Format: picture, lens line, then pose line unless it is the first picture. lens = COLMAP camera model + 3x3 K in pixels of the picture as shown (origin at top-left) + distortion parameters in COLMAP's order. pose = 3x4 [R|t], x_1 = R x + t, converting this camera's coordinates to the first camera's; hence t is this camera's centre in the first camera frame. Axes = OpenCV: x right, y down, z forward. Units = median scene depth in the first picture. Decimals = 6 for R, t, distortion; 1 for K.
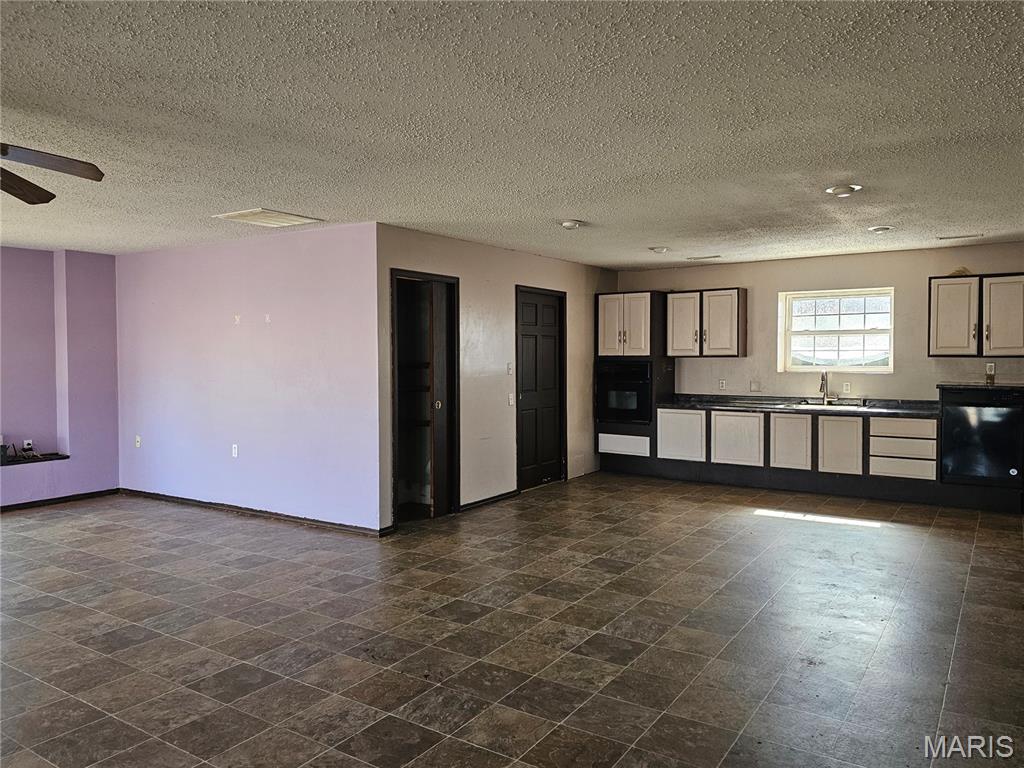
lens RADIAL K [[745.7, 0, 515.8], [0, 745.7, 380.5], [0, 0, 1]] dist [0.068659, -0.054397]
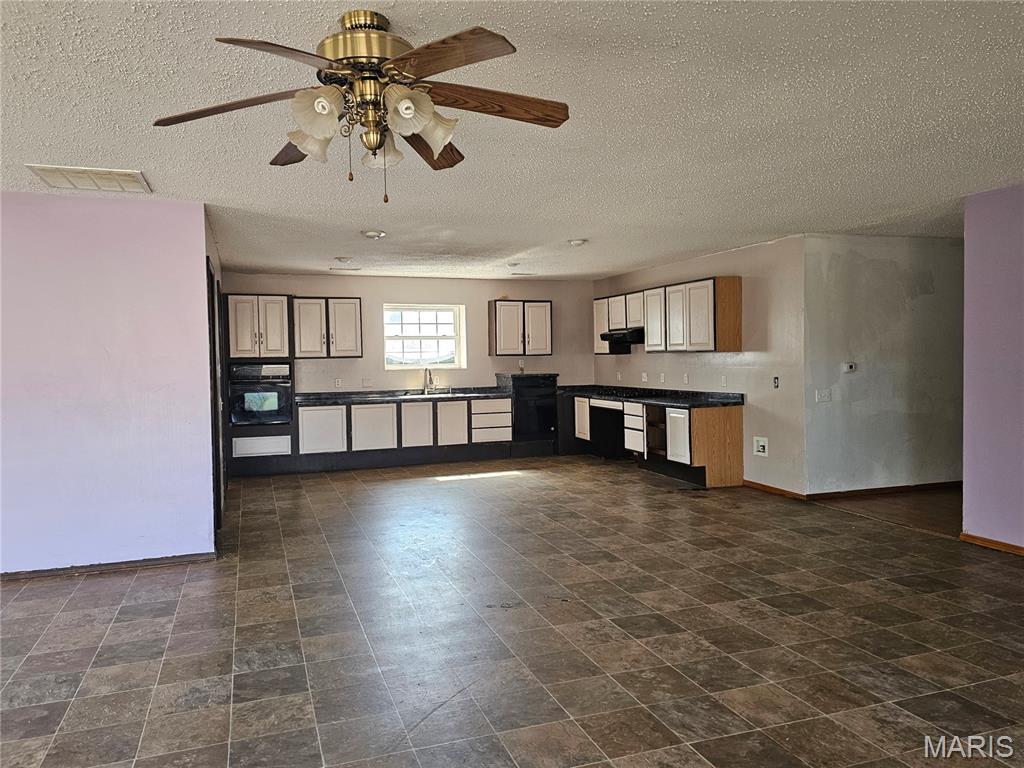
lens RADIAL K [[745.7, 0, 515.9], [0, 745.7, 352.0], [0, 0, 1]] dist [0.068659, -0.054397]
pose [[0.589643, -0.000549, 0.807664, -0.706414], [0.042846, 0.998613, -0.030601, 0.007952], [-0.806527, 0.052649, 0.588849, 0.182845]]
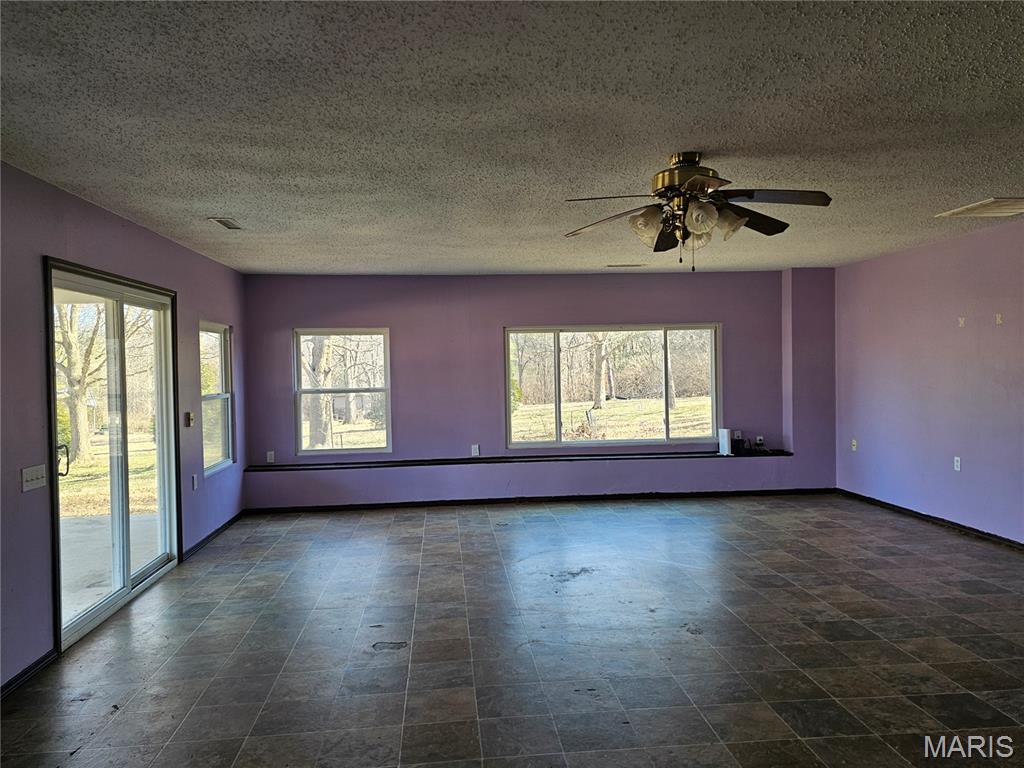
lens RADIAL K [[745.7, 0, 505.7], [0, 745.7, 377.6], [0, 0, 1]] dist [0.068659, -0.054397]
pose [[0.627312, 0.005764, -0.778747, 0.006150], [-0.012638, 0.999916, -0.002779, -0.003769], [0.778666, 0.011586, 0.627332, -0.024358]]
